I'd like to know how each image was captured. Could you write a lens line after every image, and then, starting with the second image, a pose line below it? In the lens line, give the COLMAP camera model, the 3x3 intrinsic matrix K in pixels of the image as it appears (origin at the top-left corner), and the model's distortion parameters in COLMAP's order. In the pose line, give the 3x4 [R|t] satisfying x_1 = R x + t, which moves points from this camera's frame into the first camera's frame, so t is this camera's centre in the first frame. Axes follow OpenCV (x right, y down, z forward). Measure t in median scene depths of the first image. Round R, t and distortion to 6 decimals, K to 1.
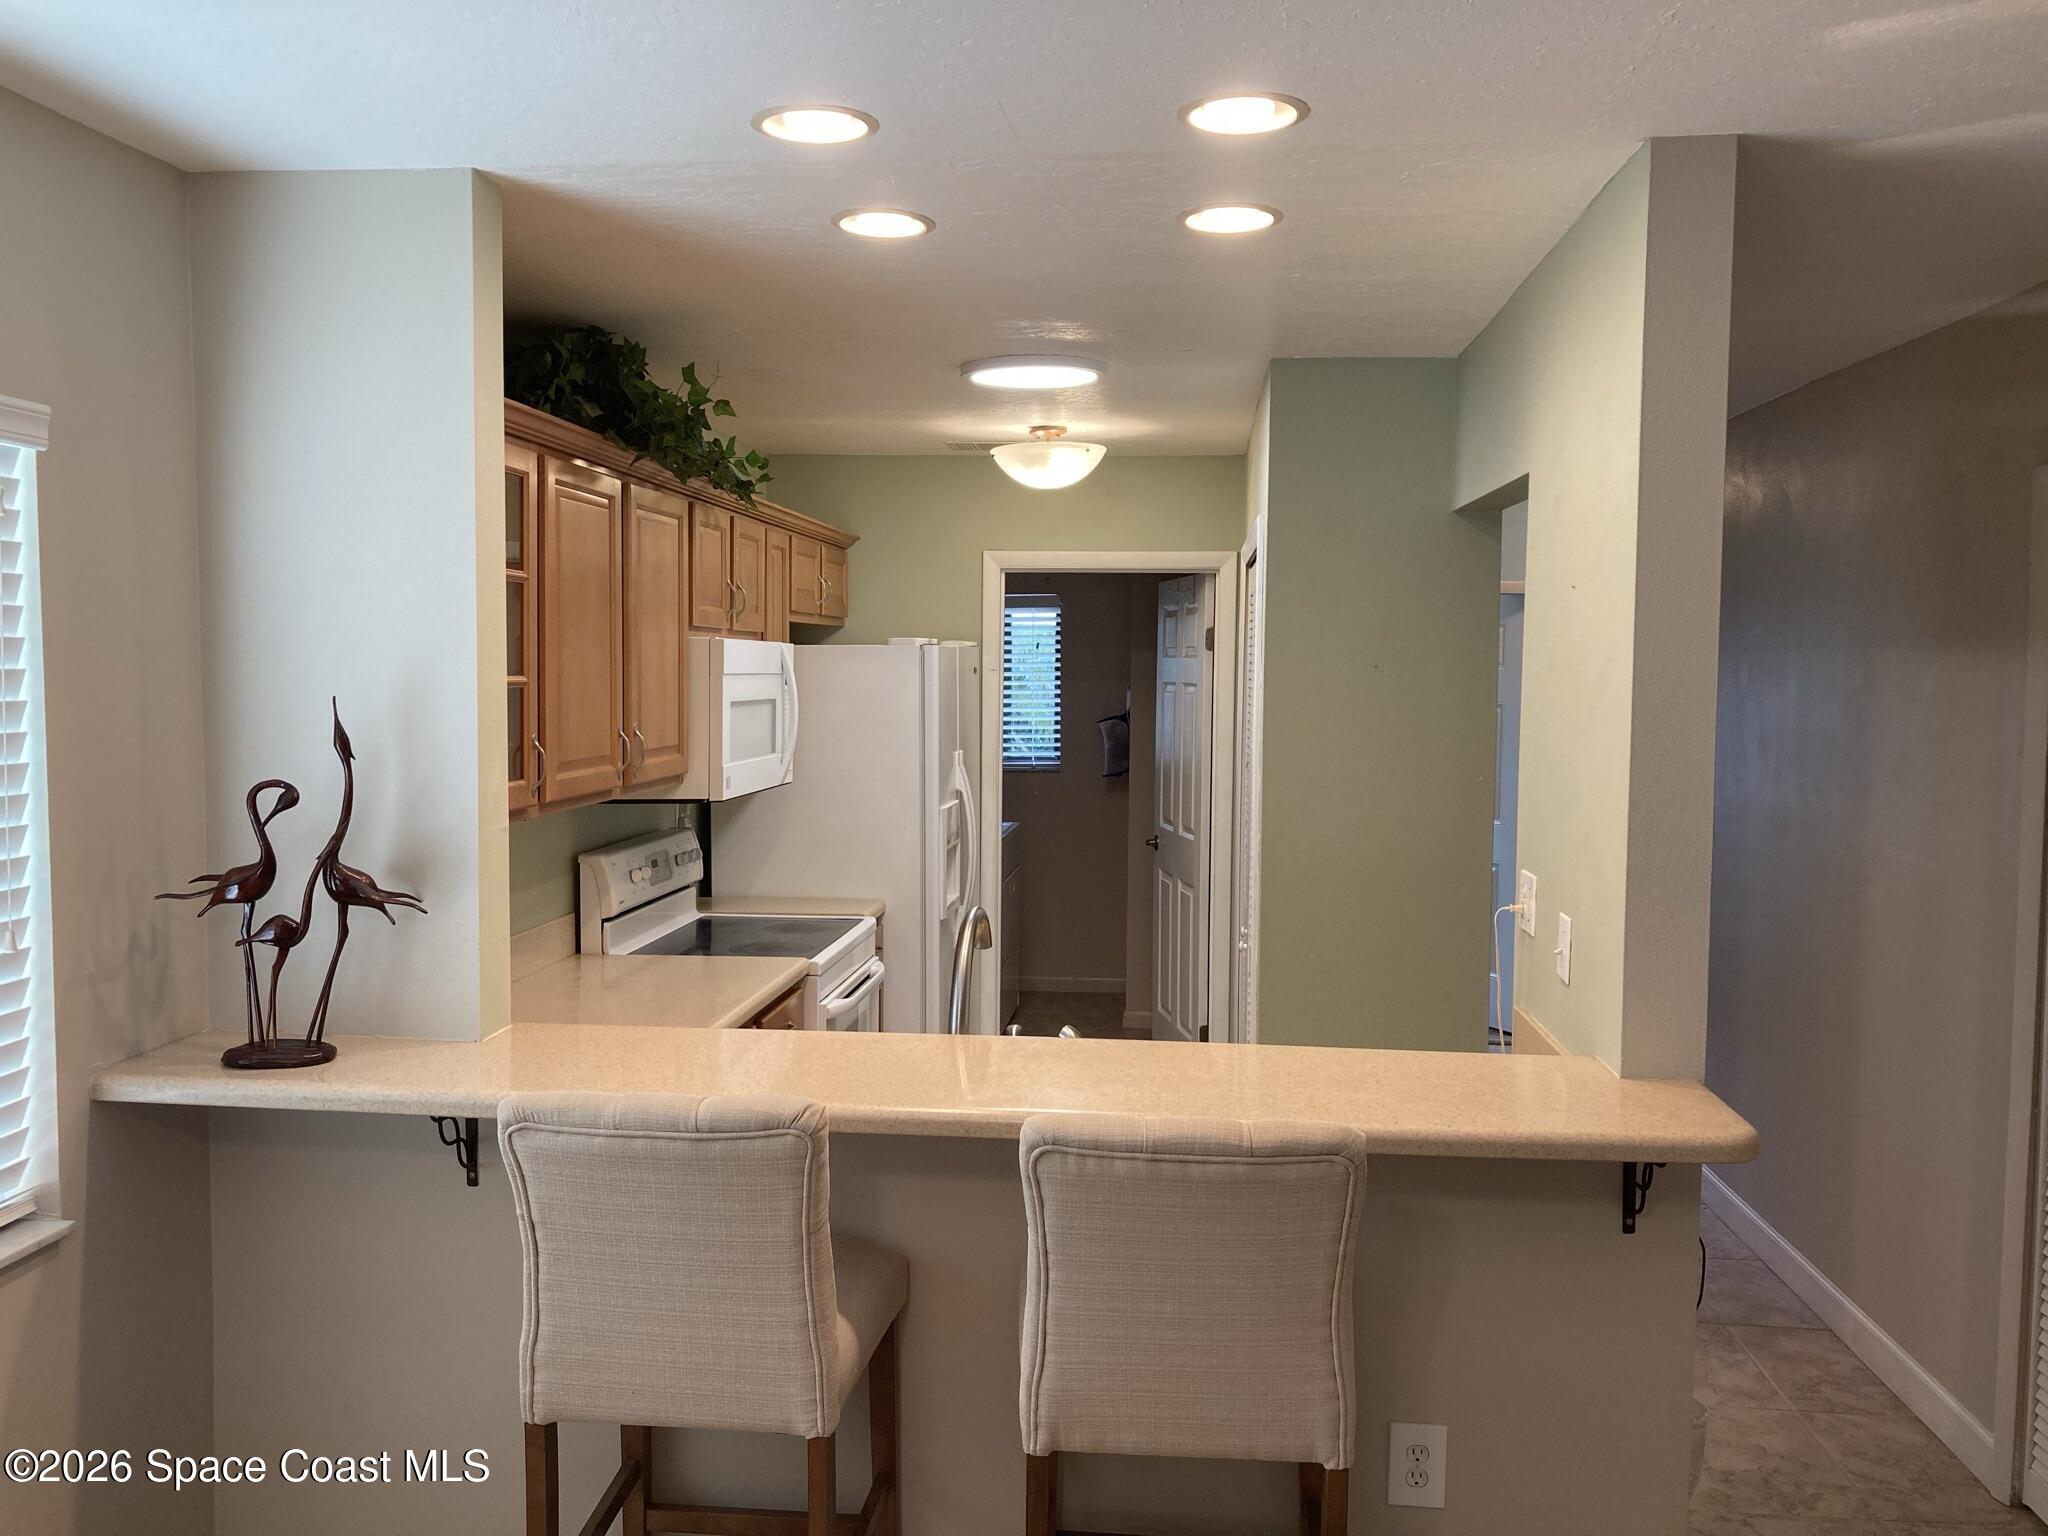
lens RADIAL K [[1672.3, 0, 1012.7], [0, 1672.3, 778.0], [0, 0, 1]] dist [-0.001125, 0.006414]
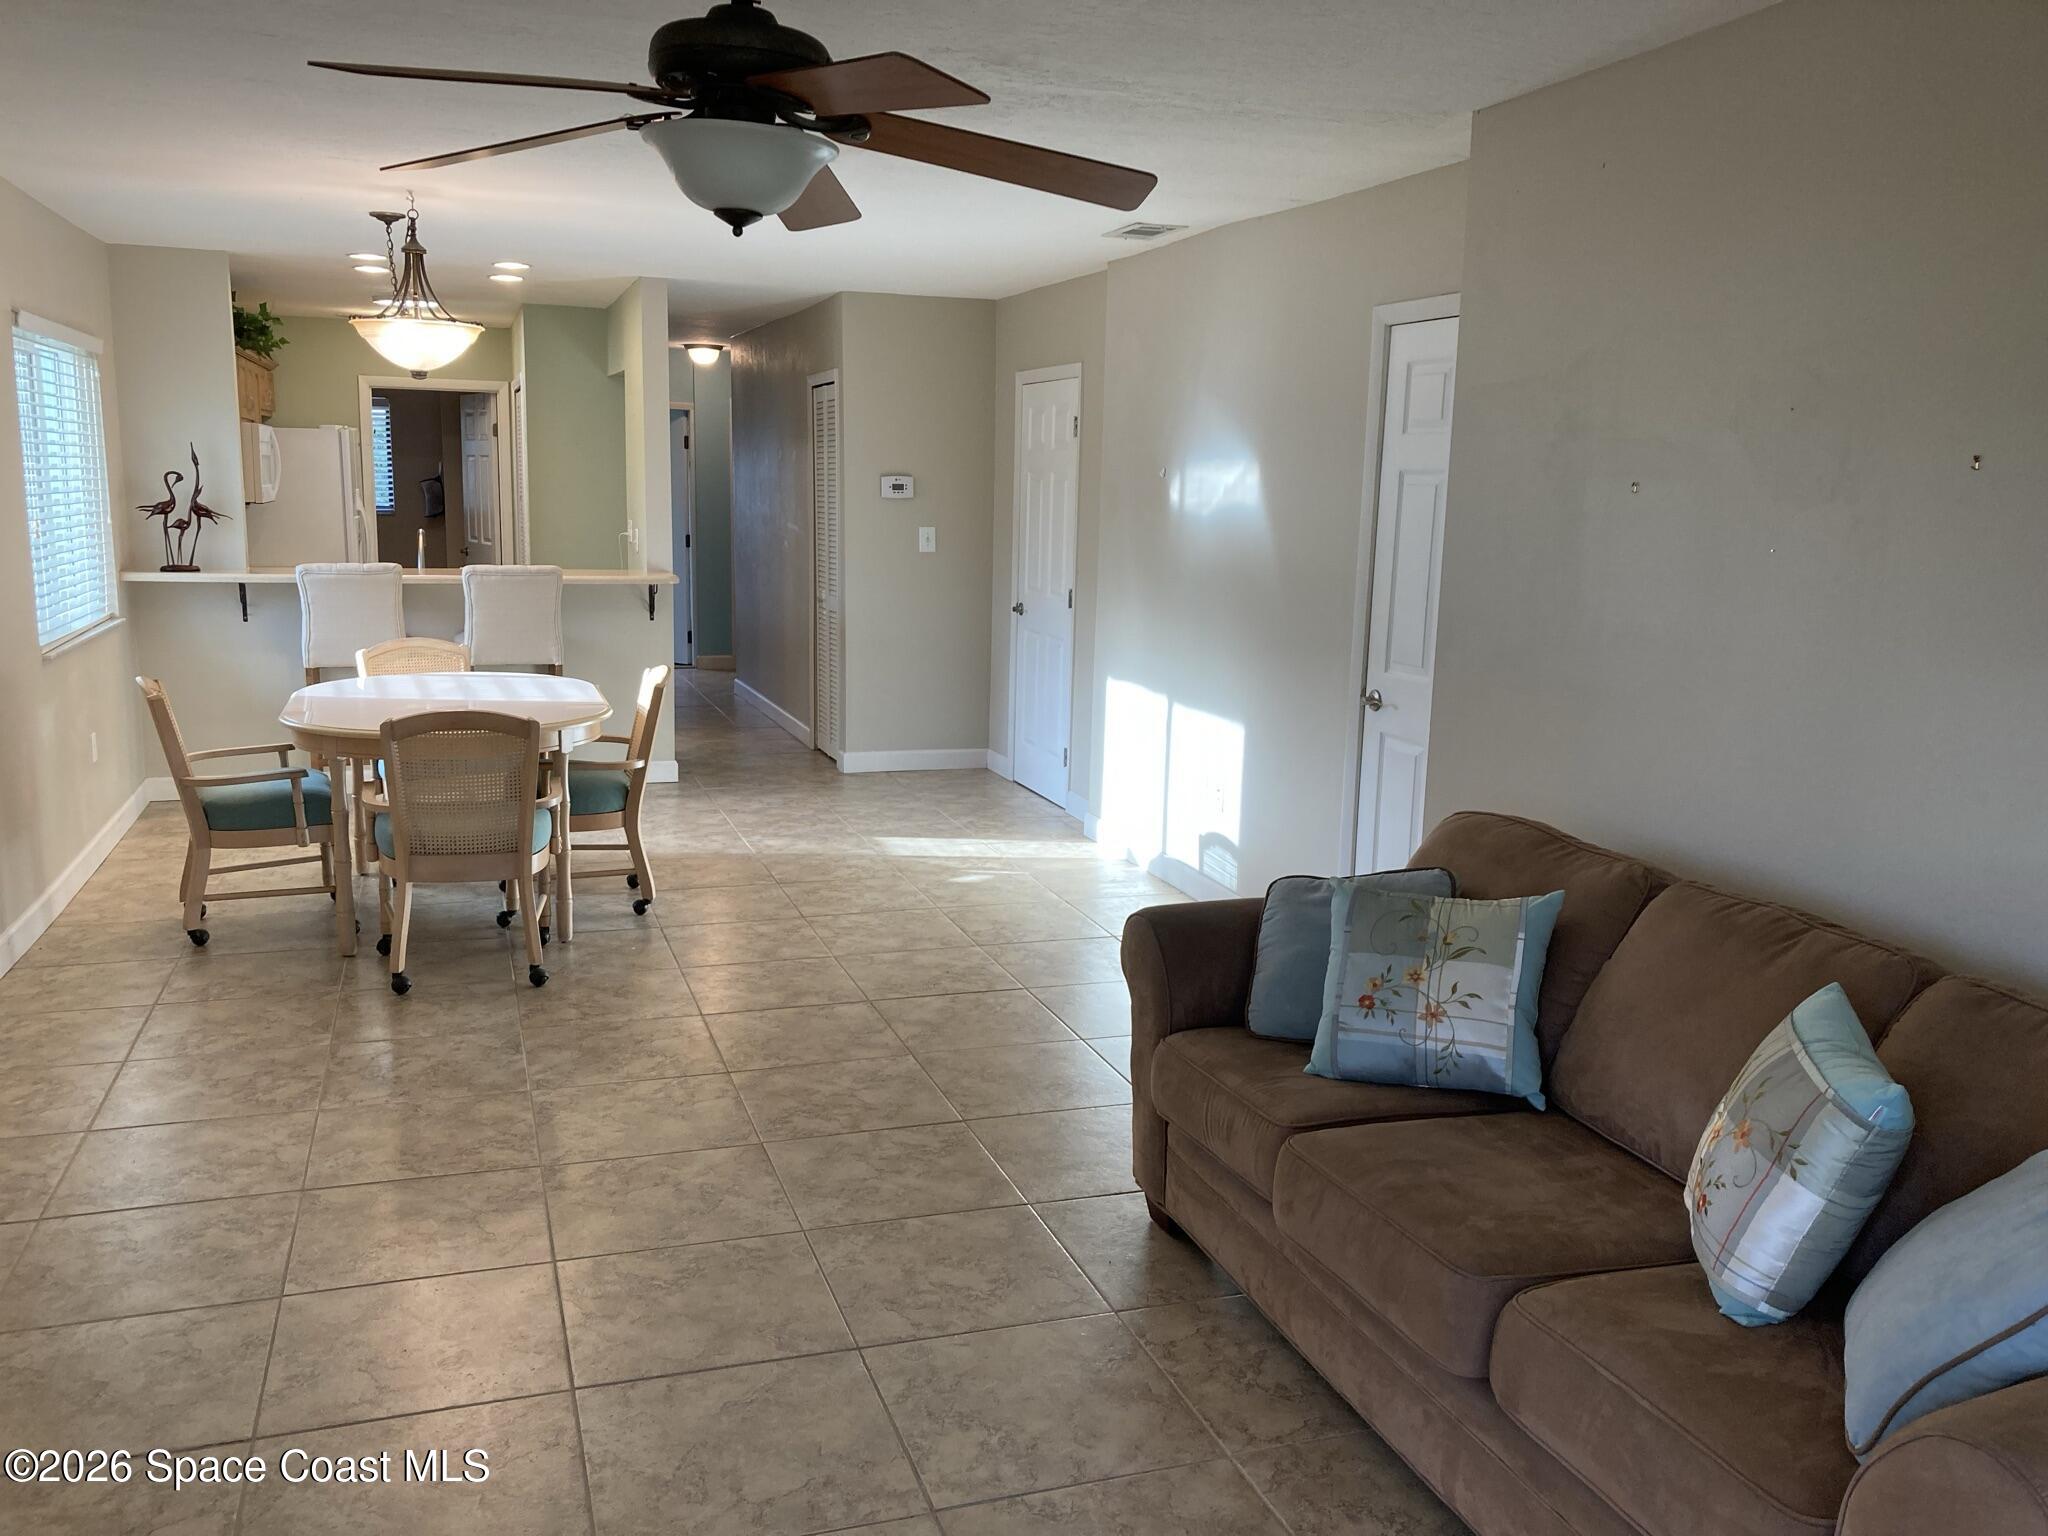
lens RADIAL K [[1672.3, 0, 1012.7], [0, 1672.3, 778.0], [0, 0, 1]] dist [-0.001125, 0.006414]
pose [[0.910491, -0.060667, 0.409054, -0.234671], [0.011631, 0.992546, 0.121315, 0.134007], [-0.413364, -0.105698, 0.904410, -1.569683]]
